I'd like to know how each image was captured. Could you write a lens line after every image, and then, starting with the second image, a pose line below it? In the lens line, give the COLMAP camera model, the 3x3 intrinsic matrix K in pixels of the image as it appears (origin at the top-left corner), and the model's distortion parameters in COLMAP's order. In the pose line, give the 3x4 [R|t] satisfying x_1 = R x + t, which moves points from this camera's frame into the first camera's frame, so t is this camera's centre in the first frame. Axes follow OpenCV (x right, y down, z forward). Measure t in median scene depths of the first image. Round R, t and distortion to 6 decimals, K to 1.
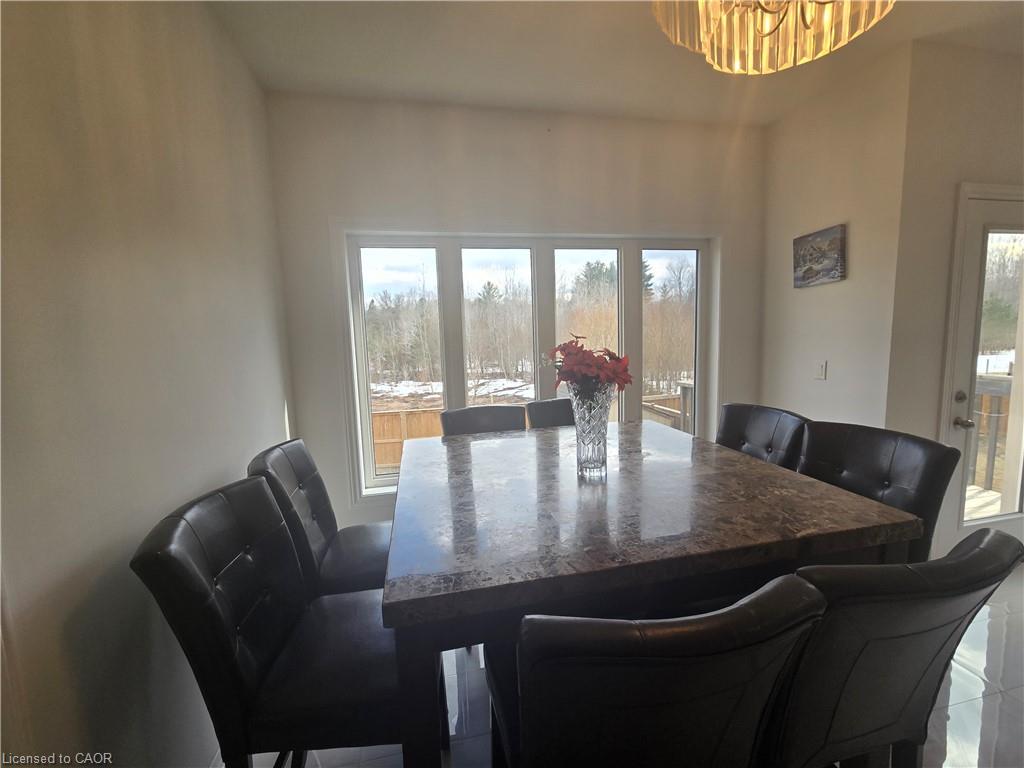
lens RADIAL K [[426.2, 0, 509.9], [0, 426.2, 376.5], [0, 0, 1]] dist [-0.001220, -0.000716]
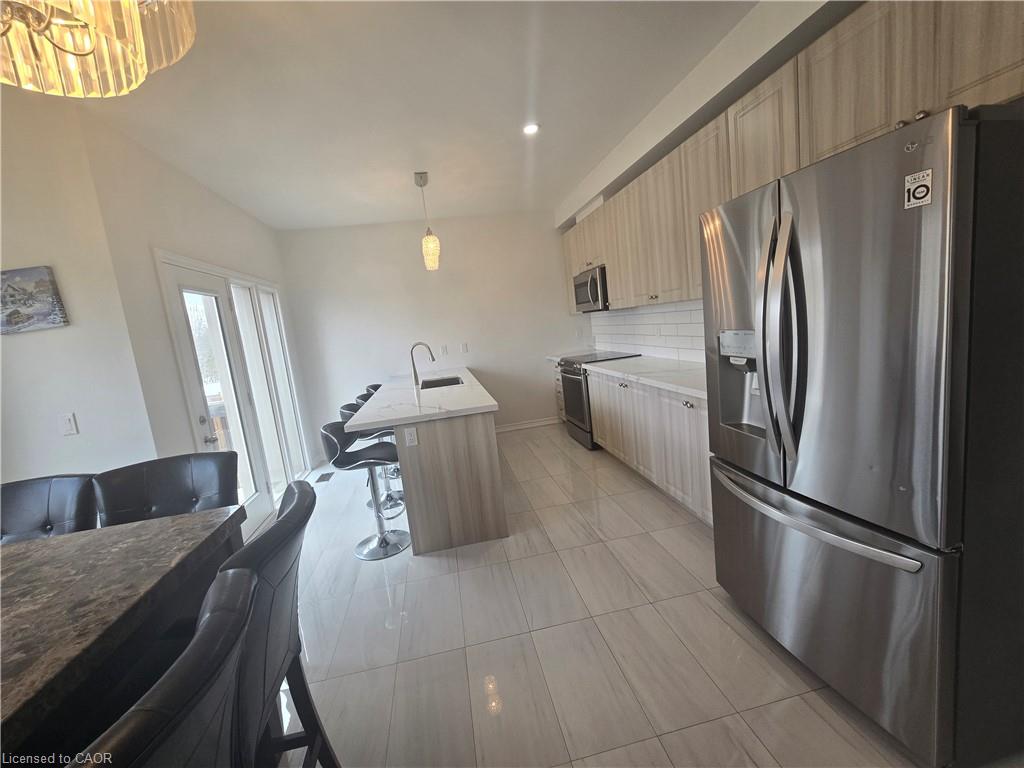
lens RADIAL K [[426.2, 0, 509.1], [0, 426.2, 377.6], [0, 0, 1]] dist [-0.001220, -0.000716]
pose [[0.037204, -0.097827, 0.994508, -0.197499], [0.215953, 0.972468, 0.087580, 0.017684], [-0.975695, 0.211508, 0.057306, 0.052248]]
